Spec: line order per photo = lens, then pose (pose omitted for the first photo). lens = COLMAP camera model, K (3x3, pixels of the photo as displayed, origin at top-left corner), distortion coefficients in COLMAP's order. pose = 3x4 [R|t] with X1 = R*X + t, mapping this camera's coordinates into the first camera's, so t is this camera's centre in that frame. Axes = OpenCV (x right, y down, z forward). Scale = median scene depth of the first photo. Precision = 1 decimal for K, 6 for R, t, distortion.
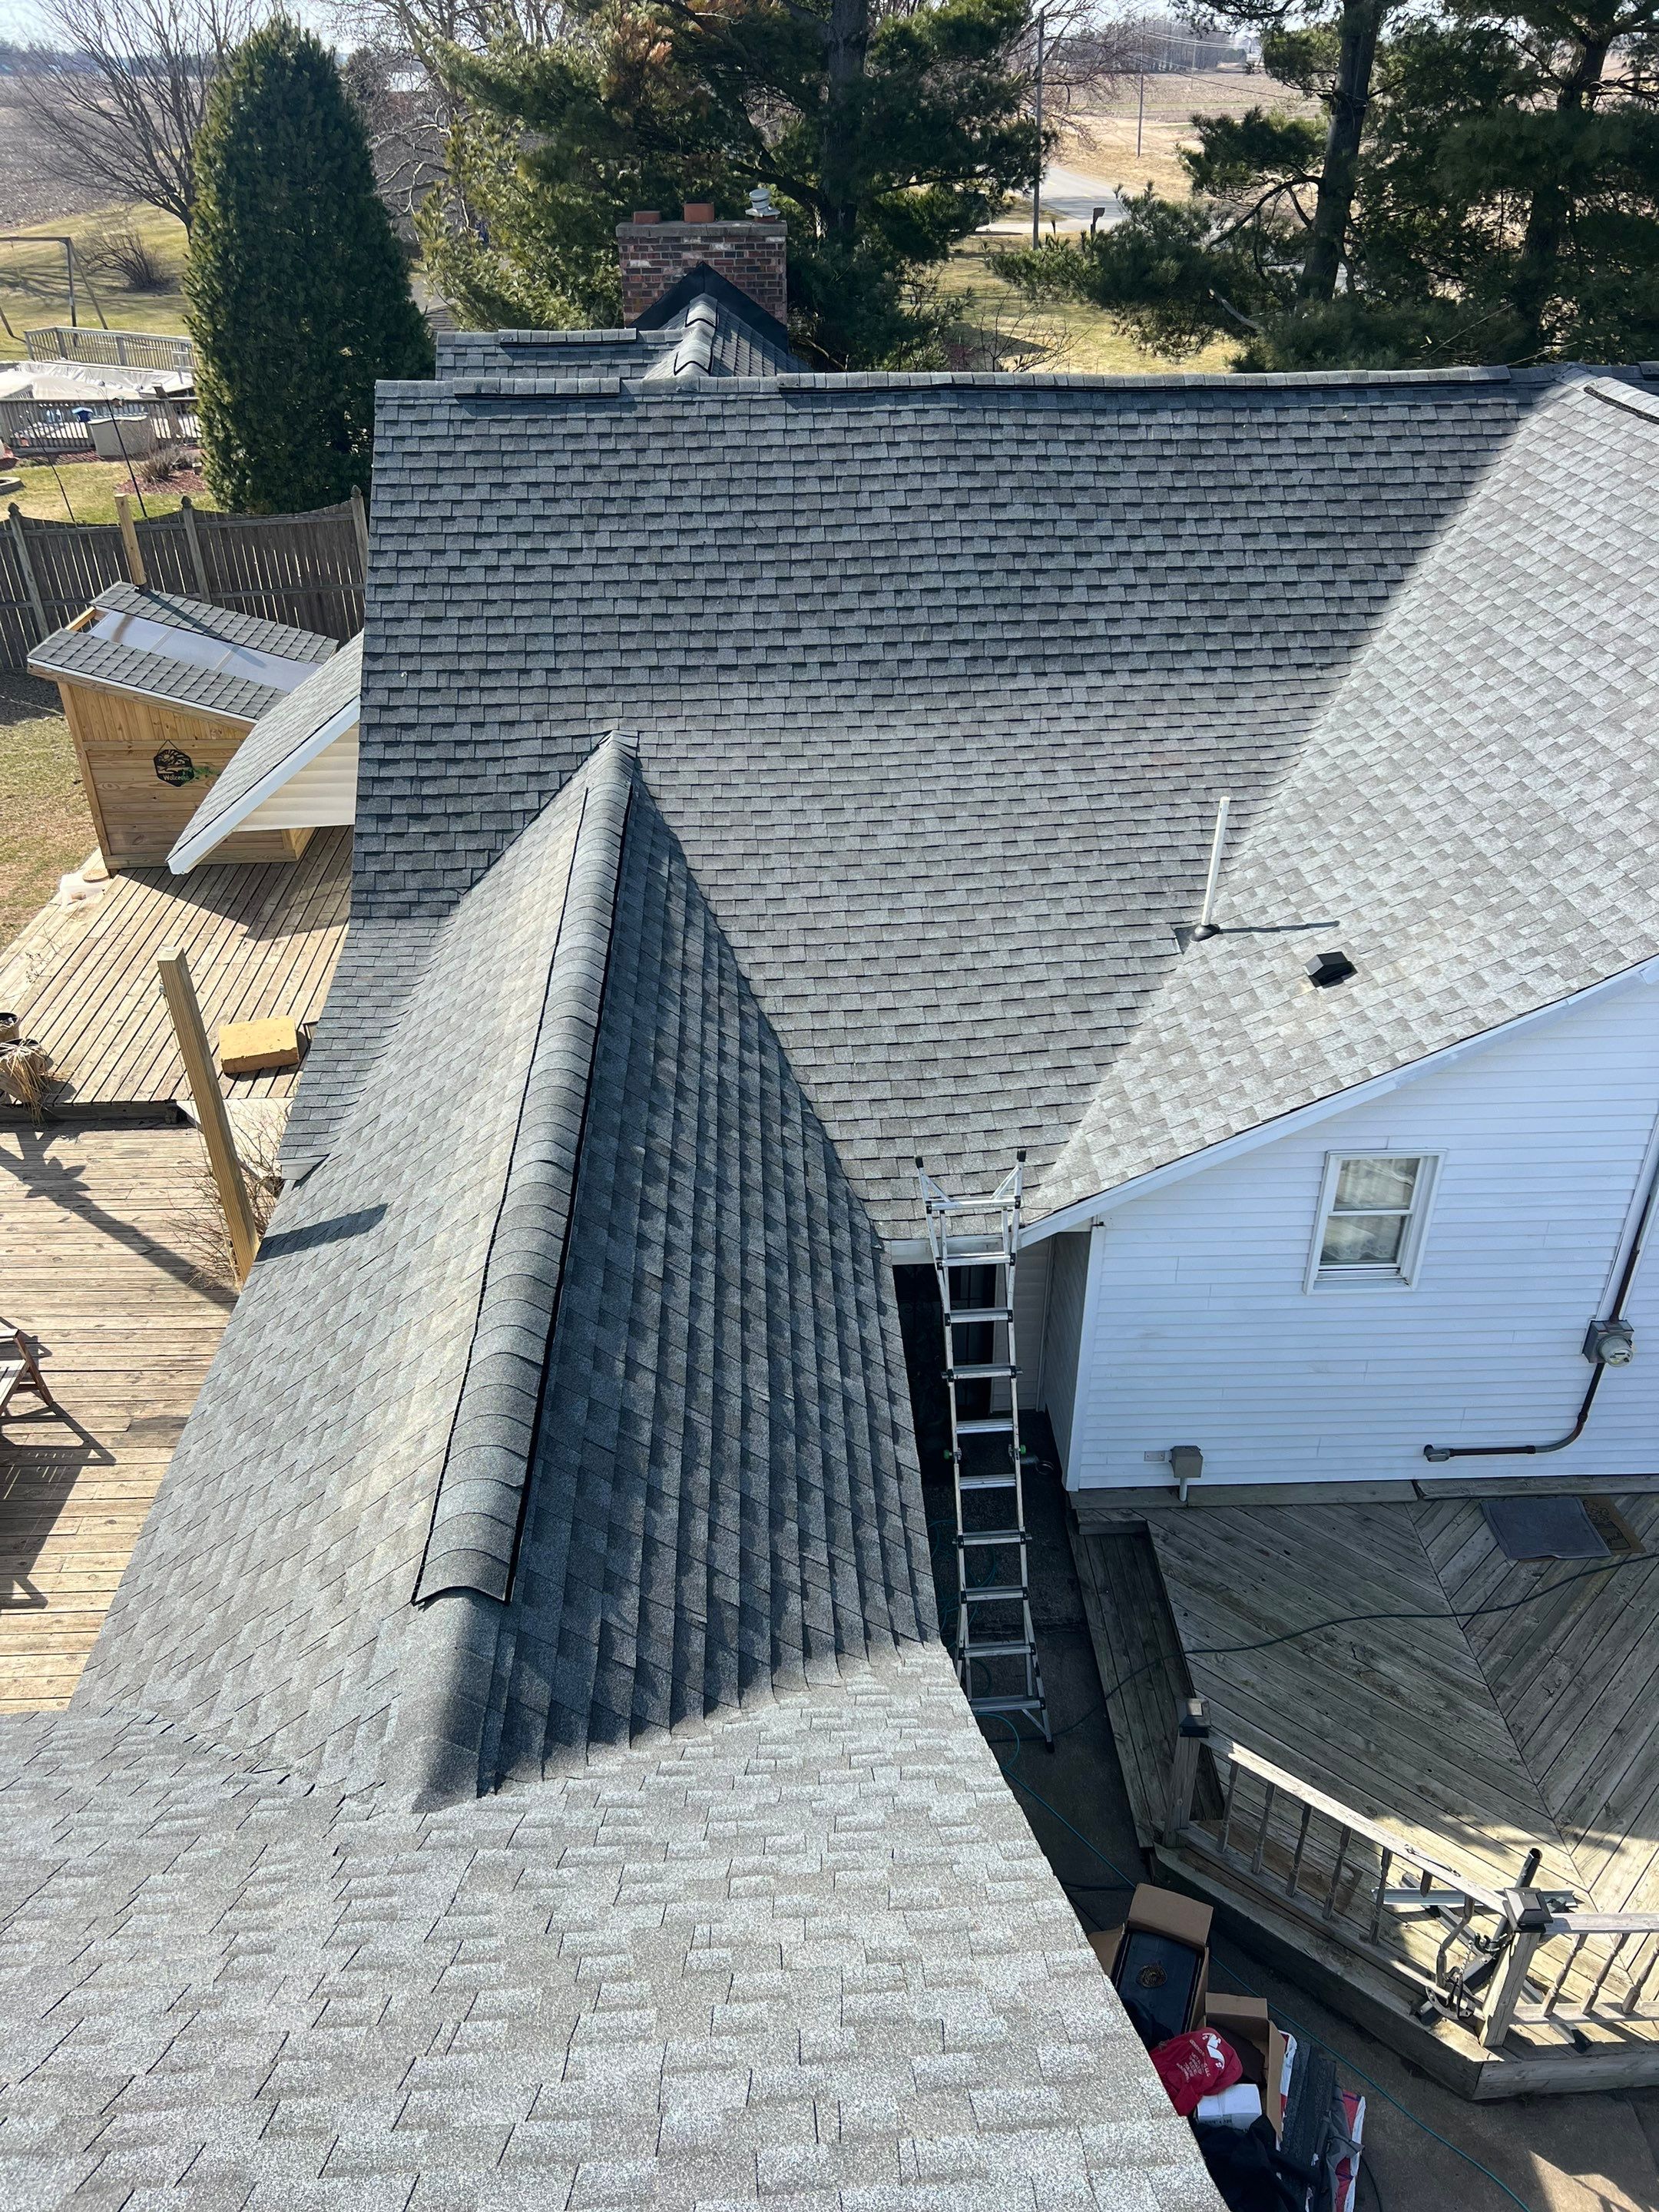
lens RADIAL K [[1656.1, 0, 813.4], [0, 1656.1, 1119.8], [0, 0, 1]] dist [0.026287, -0.018142]
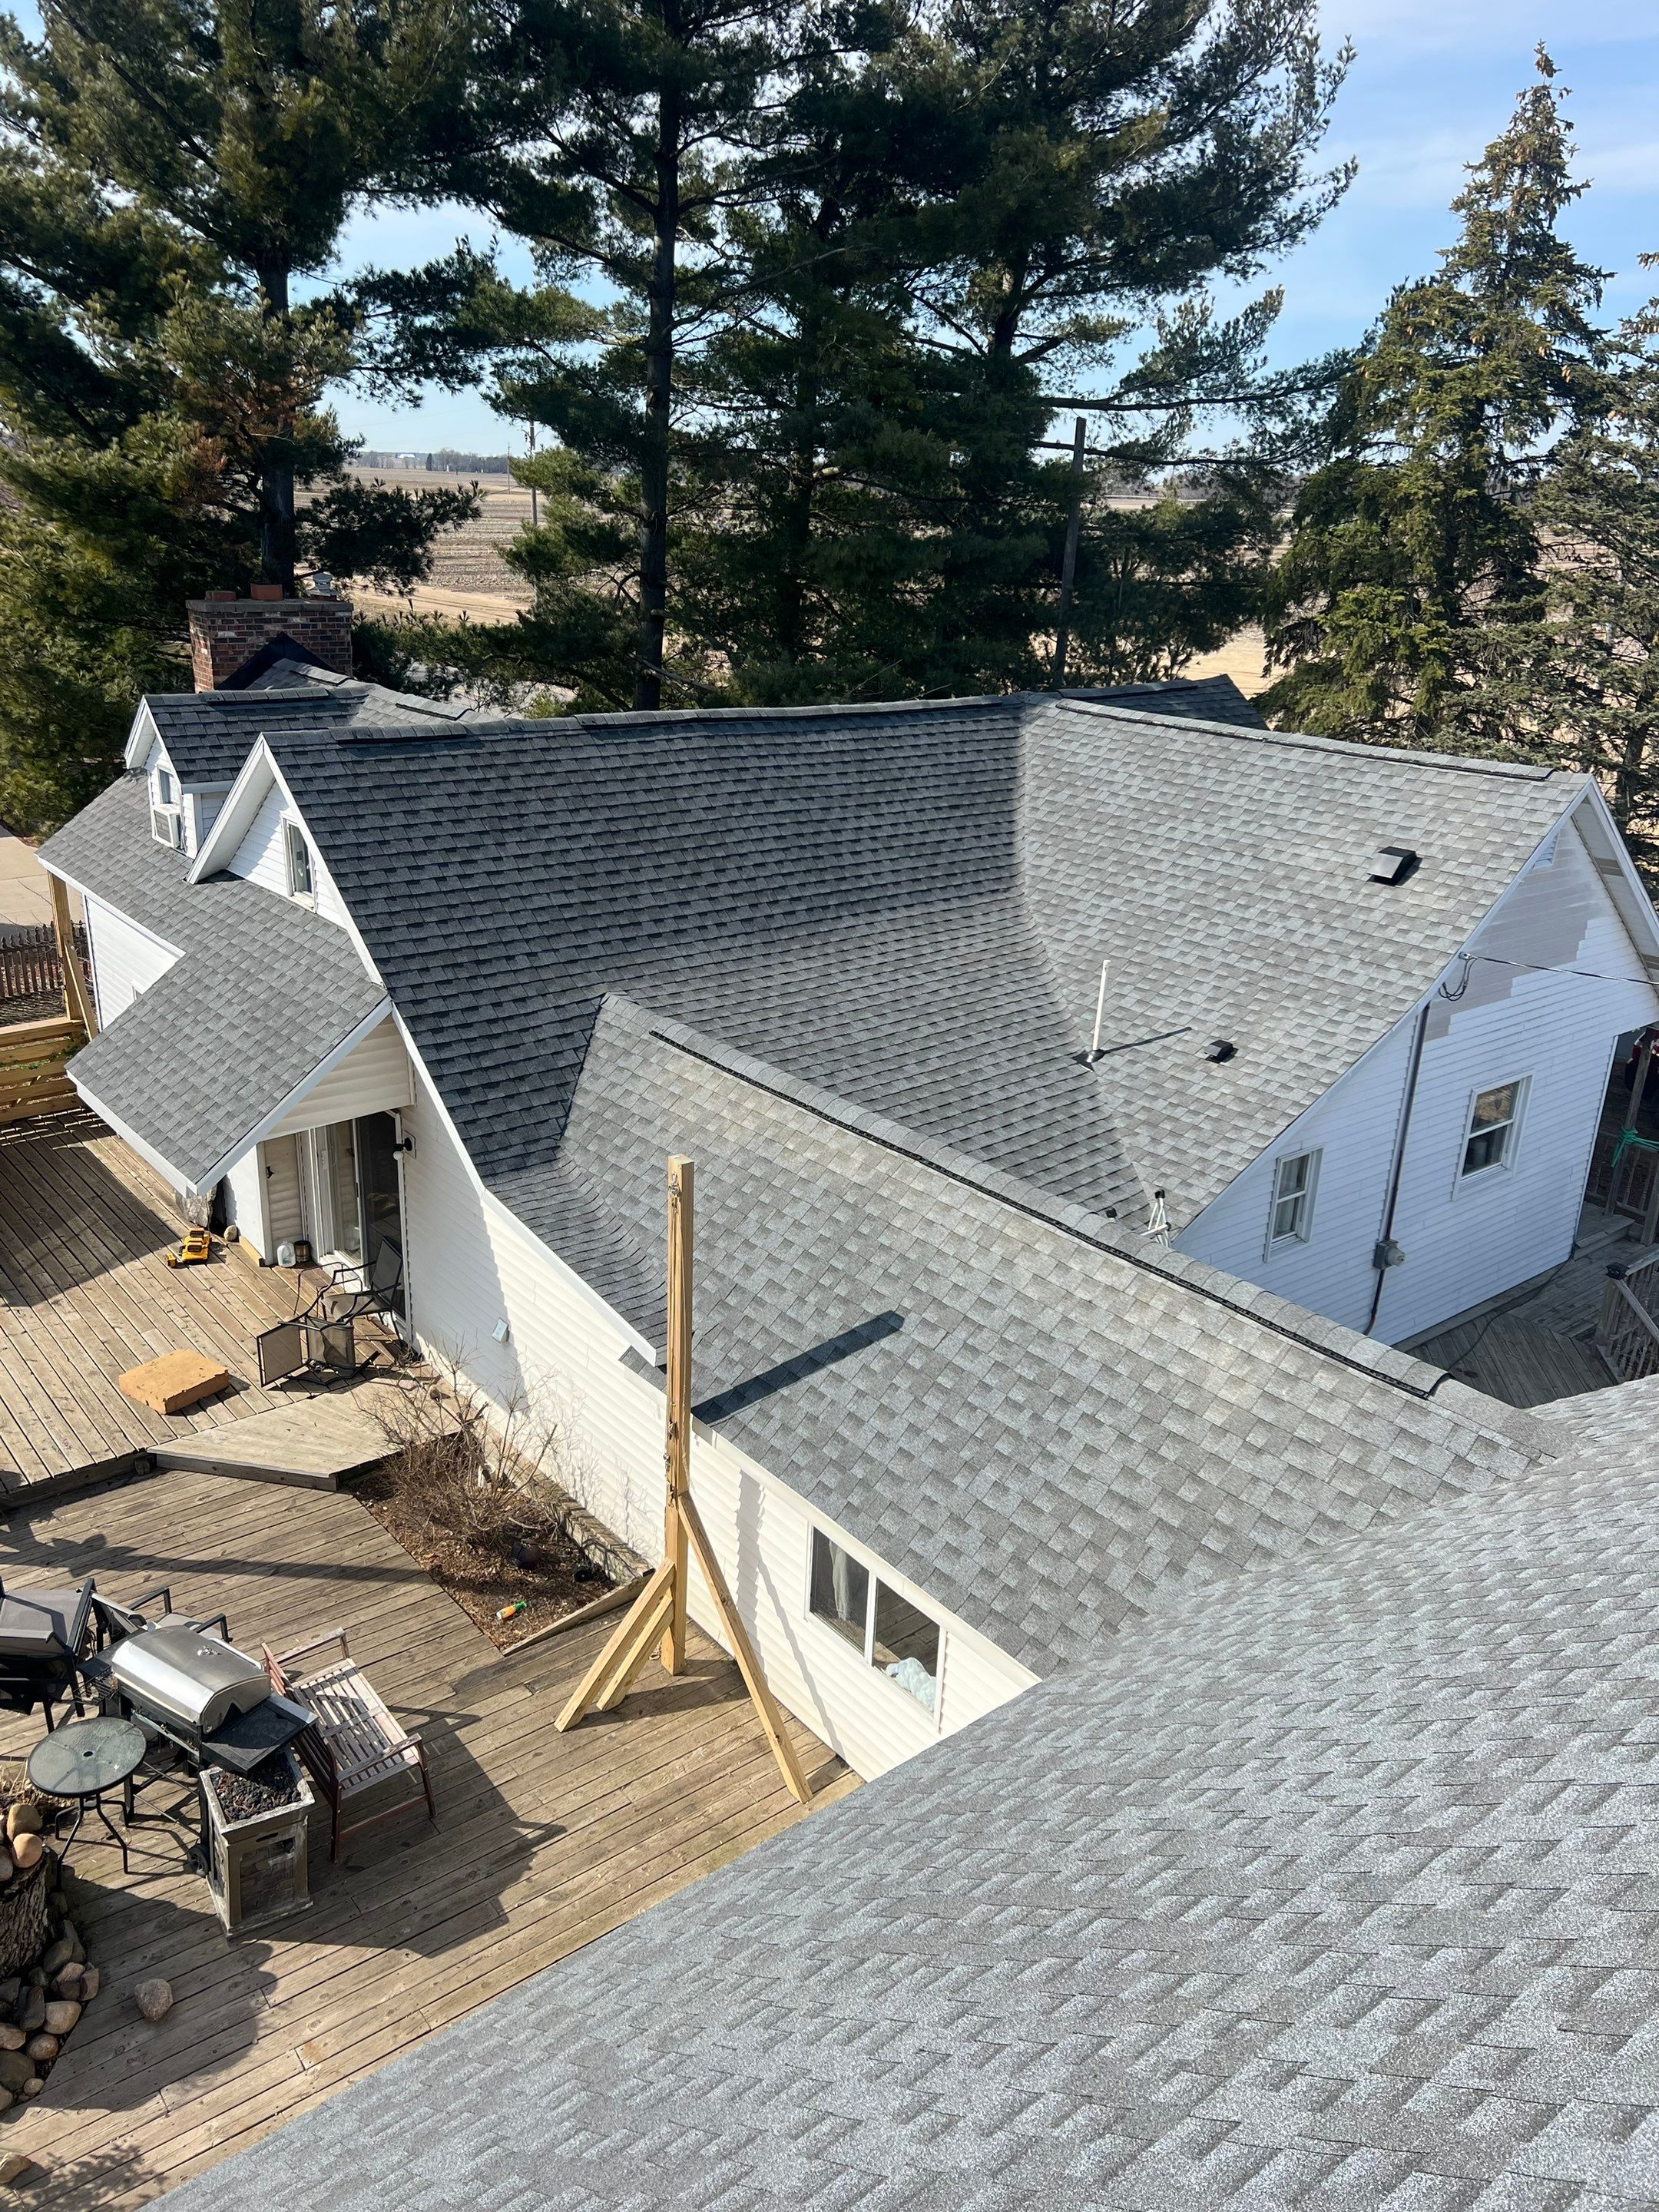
lens RADIAL K [[1656.1, 0, 835.9], [0, 1656.1, 1099.3], [0, 0, 1]] dist [0.026287, -0.018142]
pose [[0.794940, -0.168692, 0.582764, -0.687545], [0.281782, 0.953334, -0.108413, 0.014581], [-0.537280, 0.250394, 0.805377, -0.031730]]
